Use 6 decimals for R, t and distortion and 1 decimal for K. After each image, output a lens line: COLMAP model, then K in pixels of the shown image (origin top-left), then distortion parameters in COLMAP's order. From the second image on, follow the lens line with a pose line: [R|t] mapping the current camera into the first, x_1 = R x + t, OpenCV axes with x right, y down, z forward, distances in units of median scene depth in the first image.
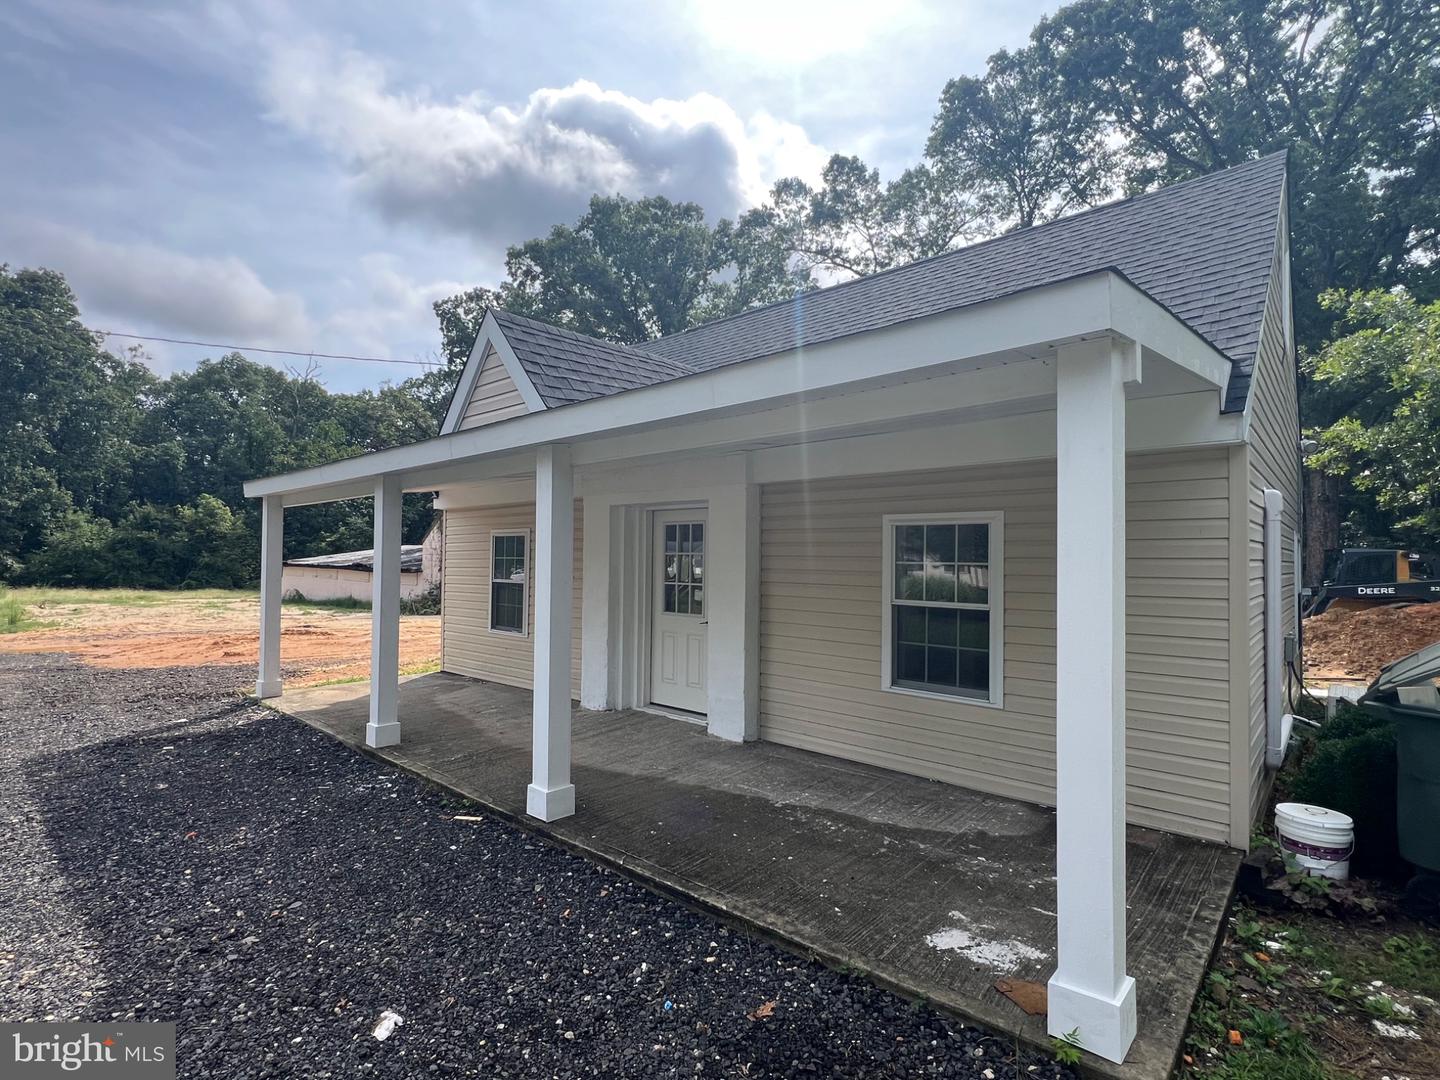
lens RADIAL K [[694.6, 0, 723.1], [0, 694.6, 540.8], [0, 0, 1]] dist [-0.004628, -0.000414]
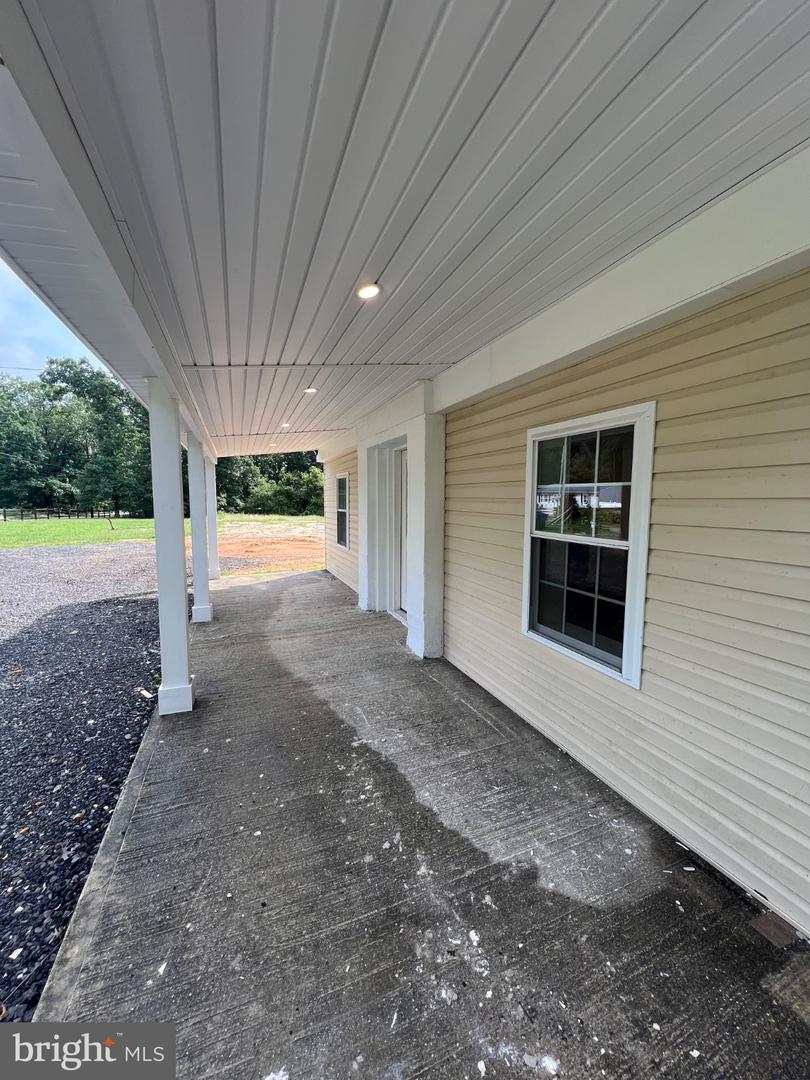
lens RADIAL K [[433.0, 0, 404.7], [0, 433.0, 539.6], [0, 0, 1]] dist [0.000492, 0.000488]
pose [[0.892801, 0.035928, -0.449017, 0.348583], [0.017500, 0.993295, 0.114275, 0.032862], [0.450112, -0.109883, 0.886186, 0.473737]]
